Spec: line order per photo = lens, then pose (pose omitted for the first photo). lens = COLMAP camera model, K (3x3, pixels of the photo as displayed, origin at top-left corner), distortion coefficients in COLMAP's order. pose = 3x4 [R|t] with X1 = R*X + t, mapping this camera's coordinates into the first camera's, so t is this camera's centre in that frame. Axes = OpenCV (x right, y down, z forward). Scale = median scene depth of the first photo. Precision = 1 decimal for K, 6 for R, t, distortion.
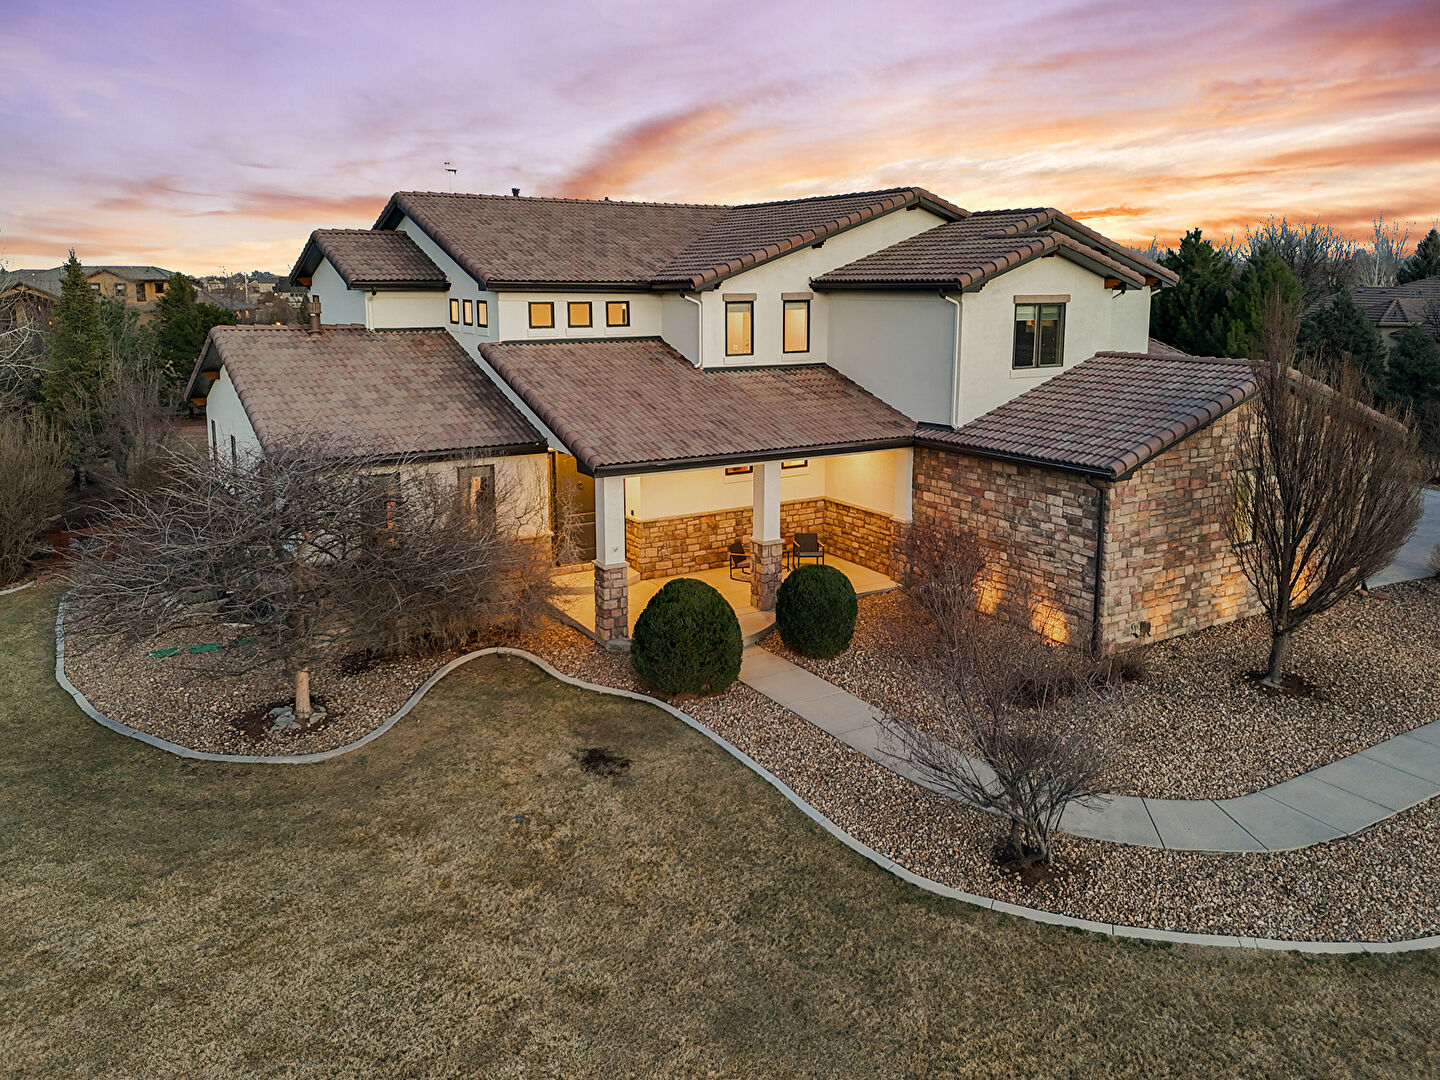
lens RADIAL K [[1095.4, 0, 707.2], [0, 1095.4, 469.0], [0, 0, 1]] dist [0.066501, -0.058994]
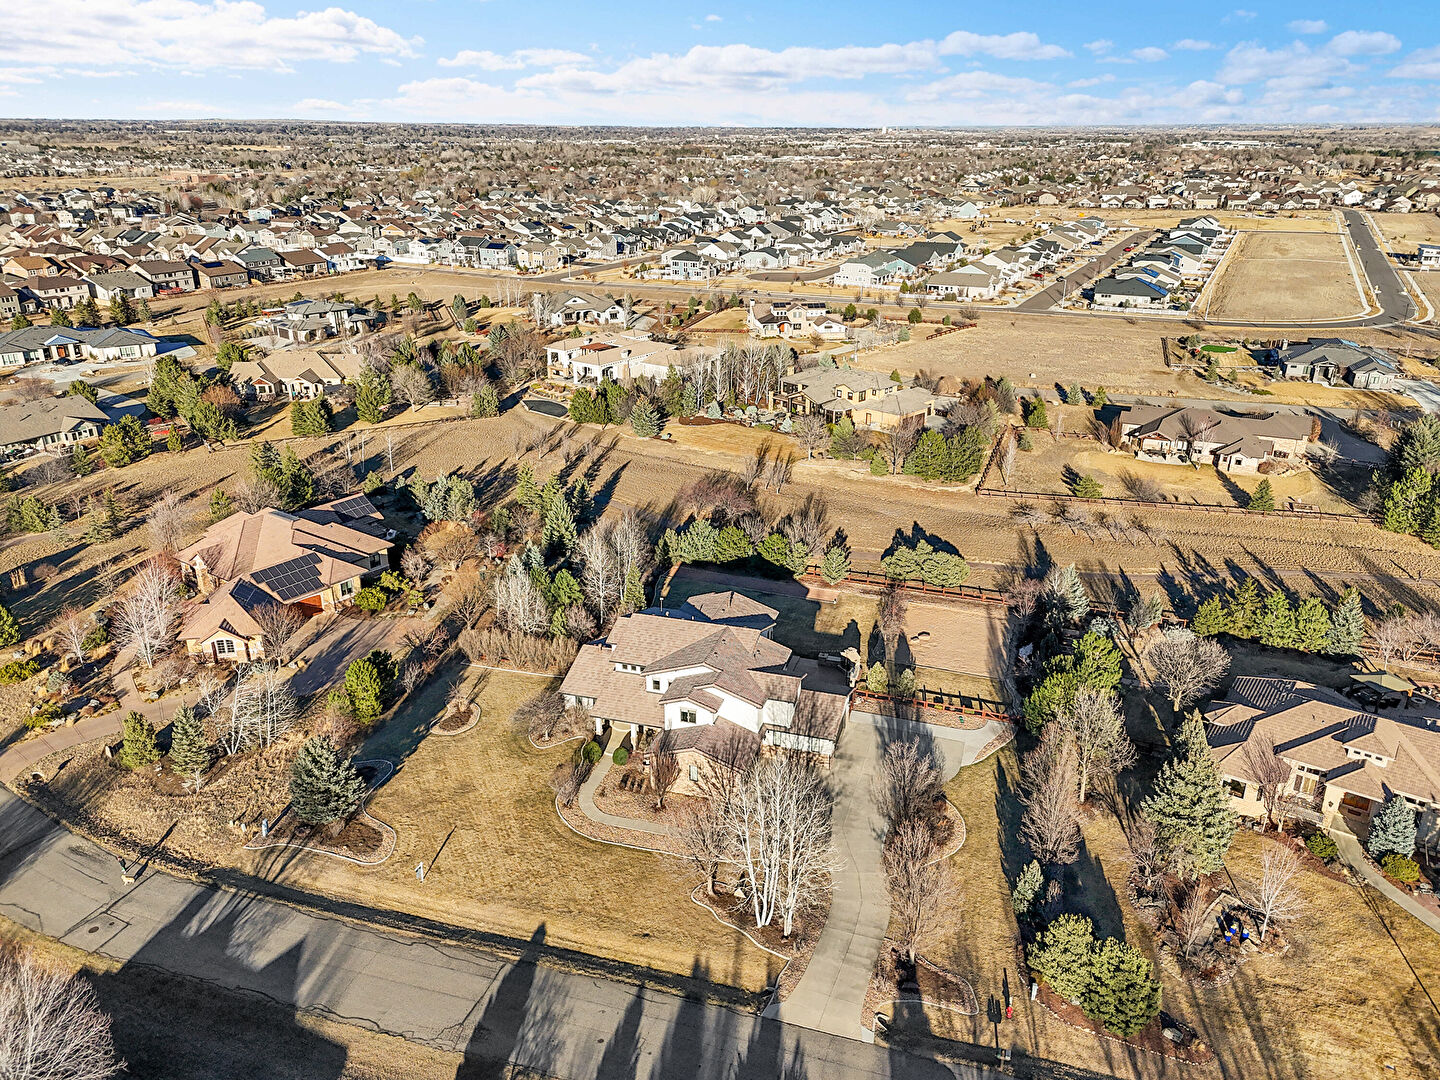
lens RADIAL K [[1057.4, 0, 726.7], [0, 1057.4, 536.5], [0, 0, 1]] dist [0.077521, -0.067962]
pose [[0.666960, 0.270655, -0.694197, 3.552107], [-0.128734, 0.959539, 0.250424, -2.131682], [0.733888, -0.077656, 0.674817, -1.863506]]
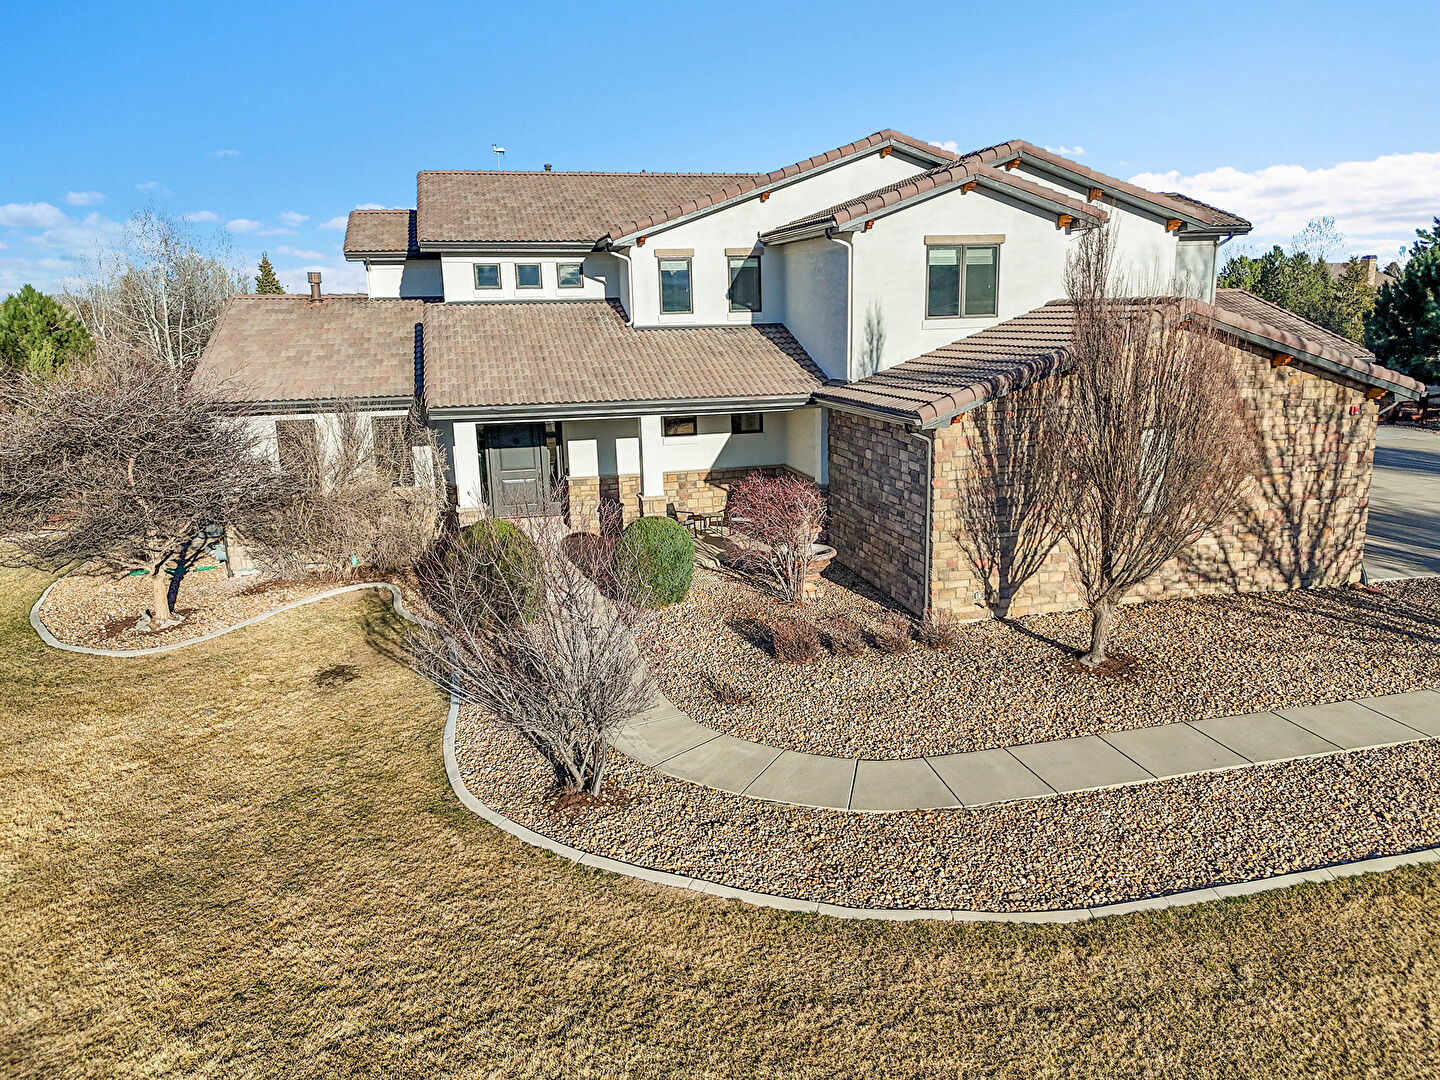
lens RADIAL K [[1055.8, 0, 728.3], [0, 1055.8, 562.6], [0, 0, 1]] dist [0.038638, -0.007720]
pose [[0.955321, 0.049177, -0.291450, 0.444735], [-0.028063, 0.996698, 0.076191, 0.055089], [0.294234, -0.064608, 0.953547, 0.114893]]
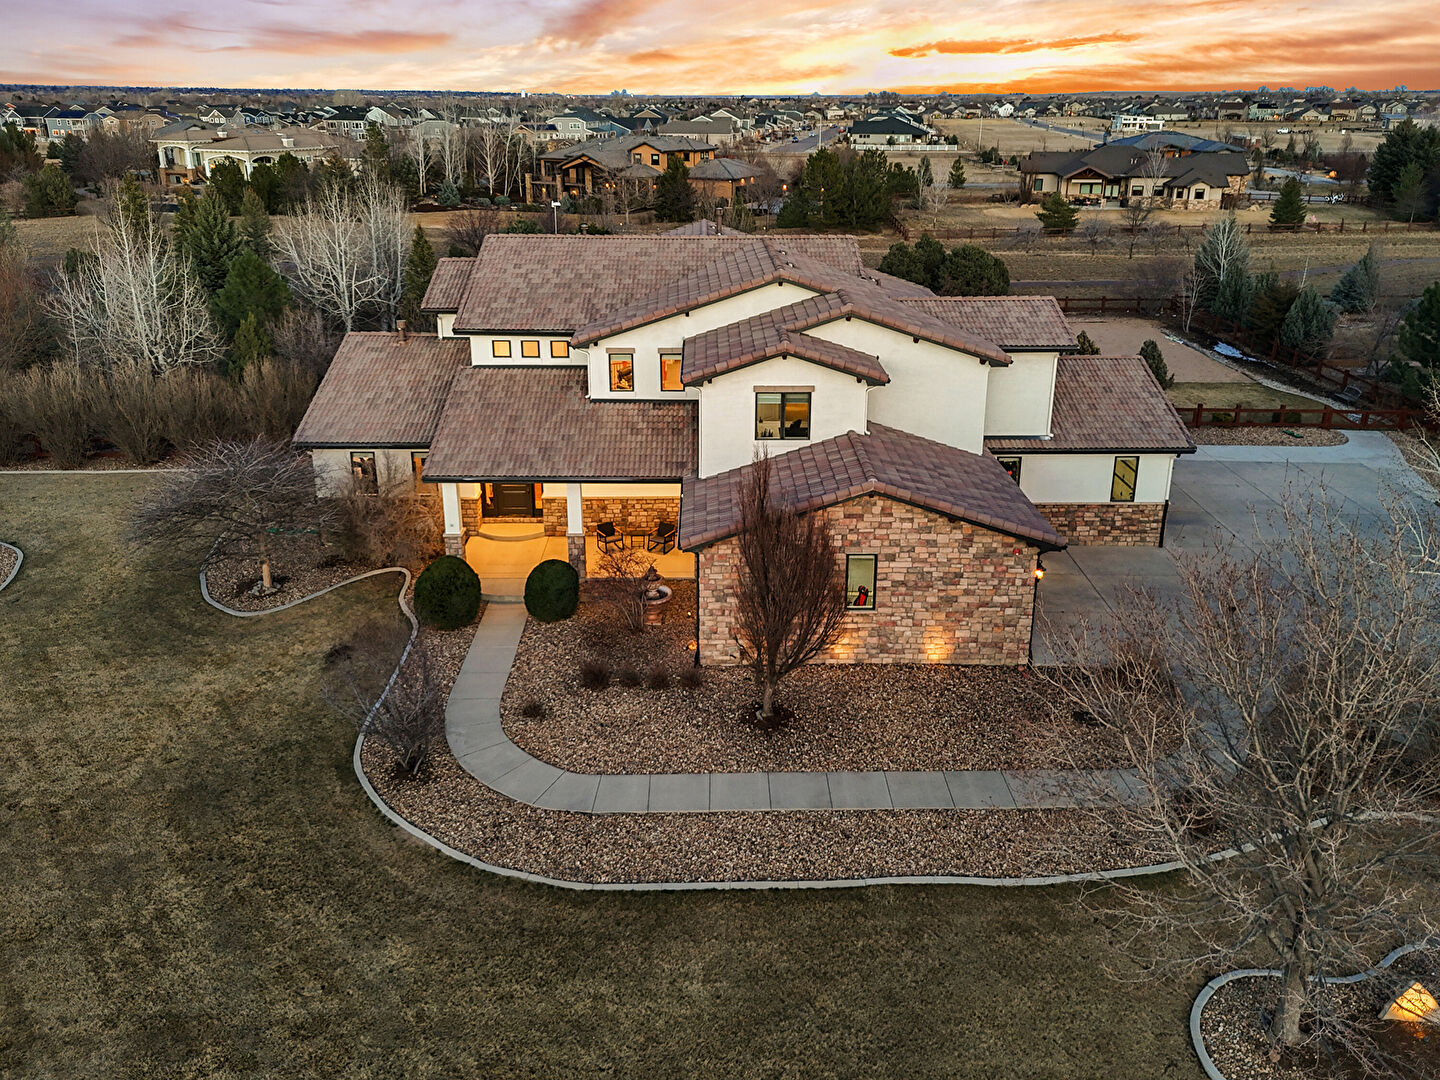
lens RADIAL K [[1081.8, 0, 719.7], [0, 1081.8, 475.5], [0, 0, 1]] dist [0.087517, -0.096026]
pose [[0.860826, 0.172108, -0.478912, 0.994601], [-0.091077, 0.977984, 0.187755, -0.329125], [0.500683, -0.118006, 0.857550, -0.149507]]
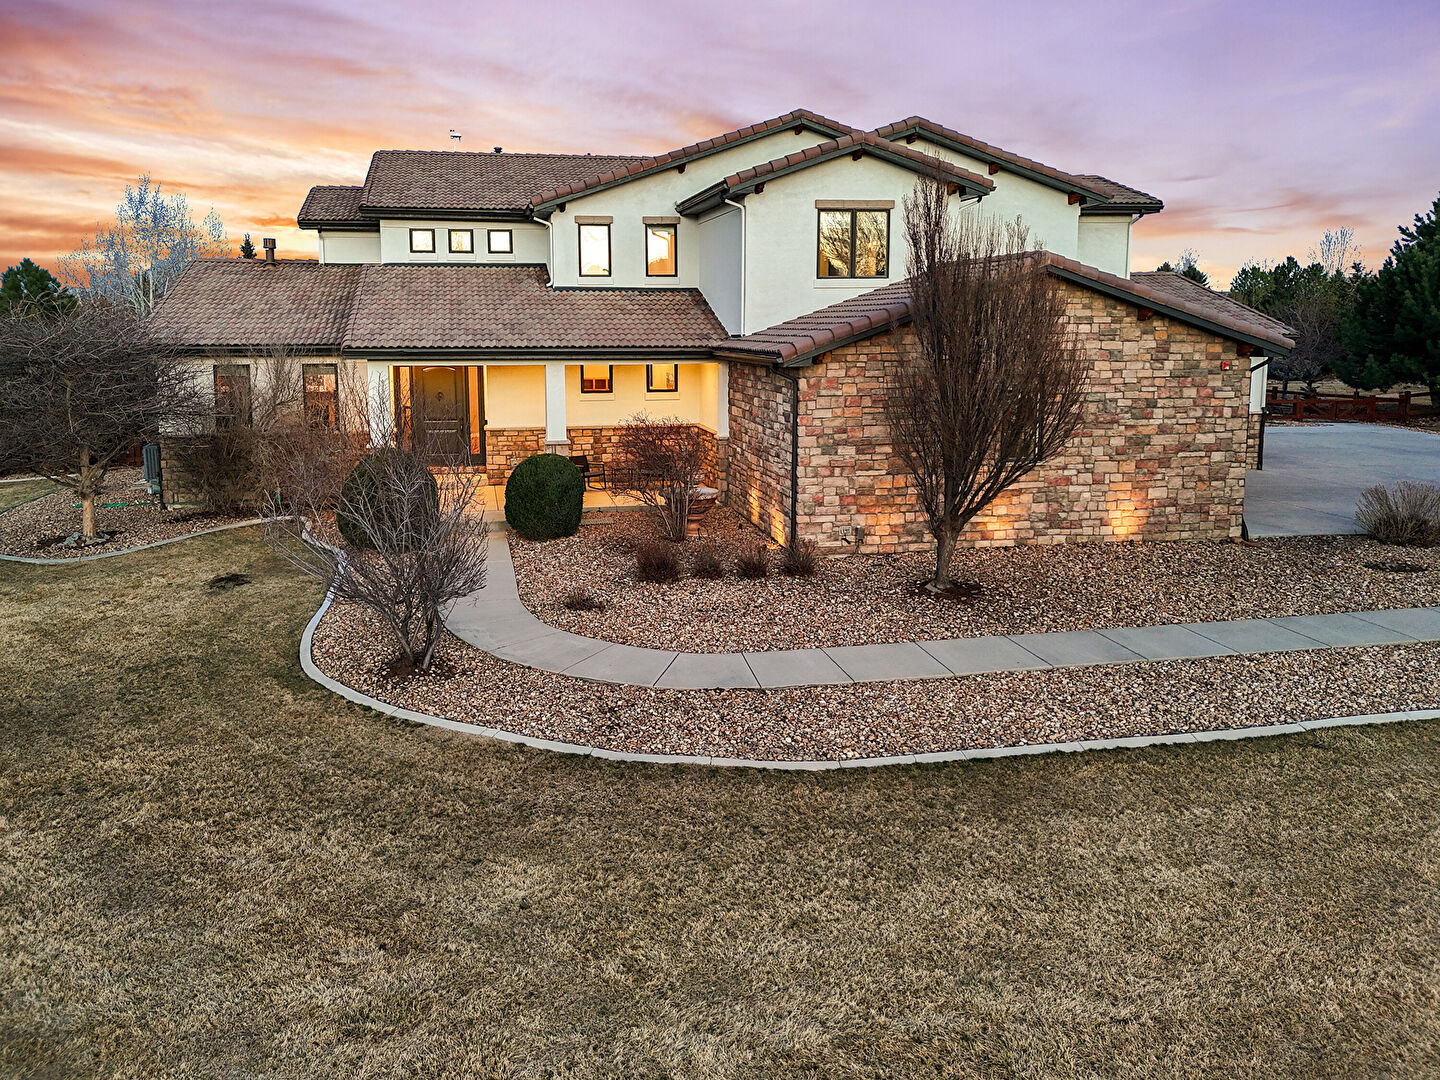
lens RADIAL K [[1092.9, 0, 656.7], [0, 1092.9, 470.4], [0, 0, 1]] dist [0.042906, -0.002369]
pose [[0.931434, 0.045413, -0.361066, 0.574579], [-0.056432, 0.998206, -0.020028, 0.119309], [0.359508, 0.039030, 0.932325, 0.076041]]
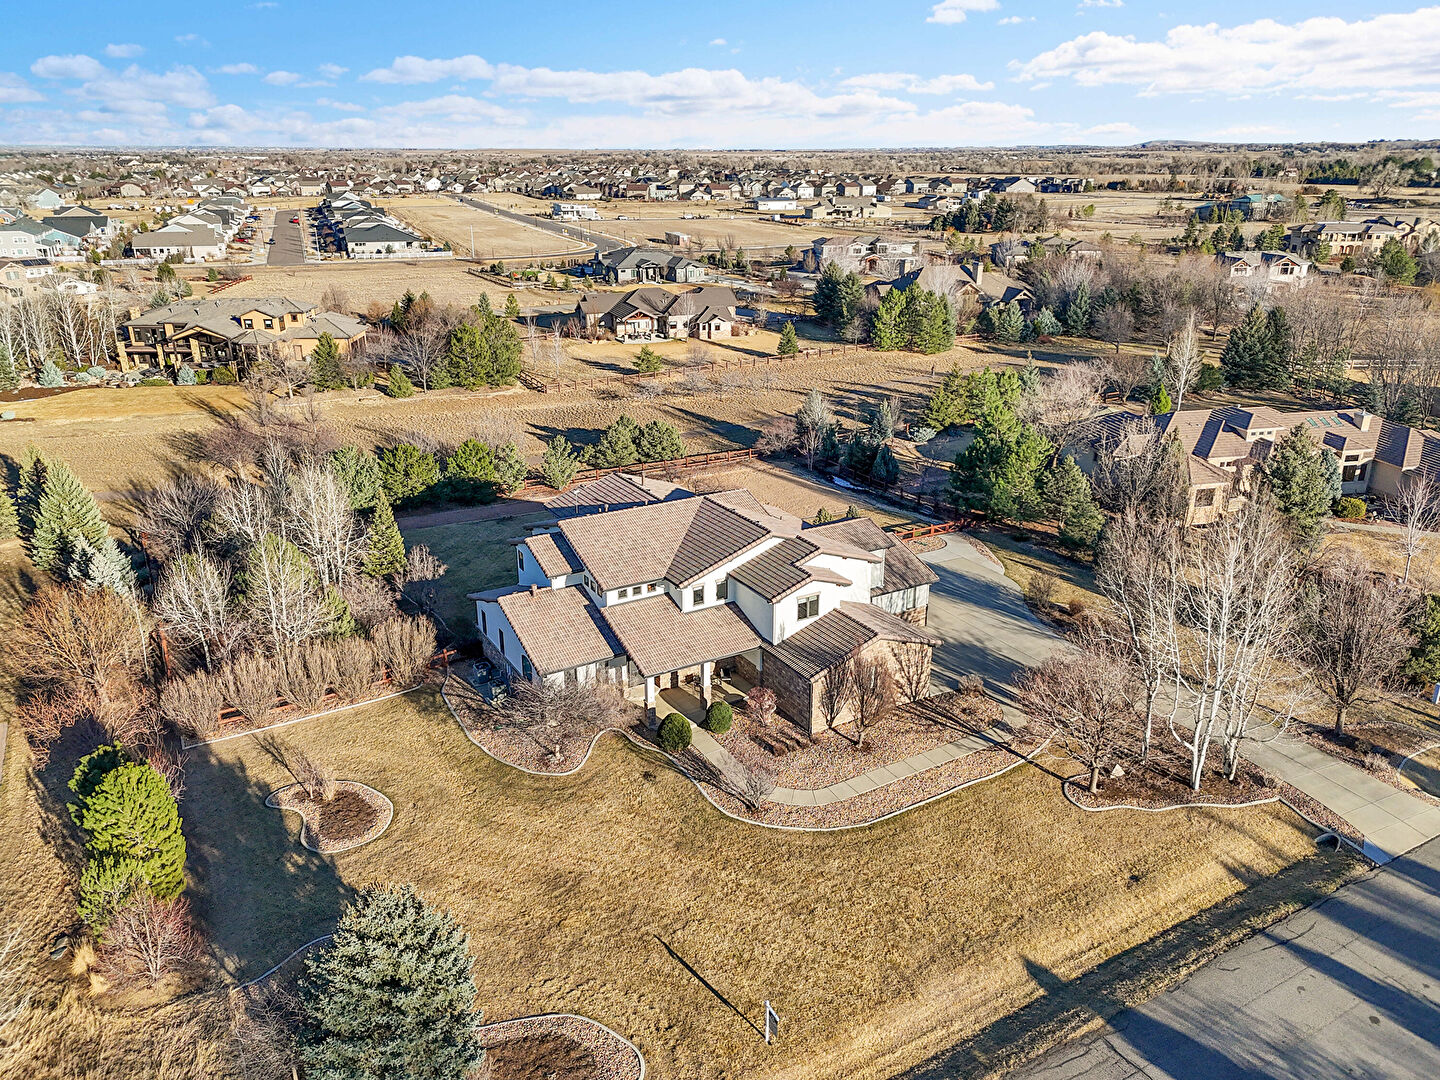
lens RADIAL K [[1057.4, 0, 726.7], [0, 1057.4, 536.5], [0, 0, 1]] dist [0.077521, -0.067962]
pose [[0.999954, 0.005629, -0.007747, 0.140906], [-0.004170, 0.984218, 0.176911, -0.870286], [0.008620, -0.176871, 0.984196, -1.759170]]
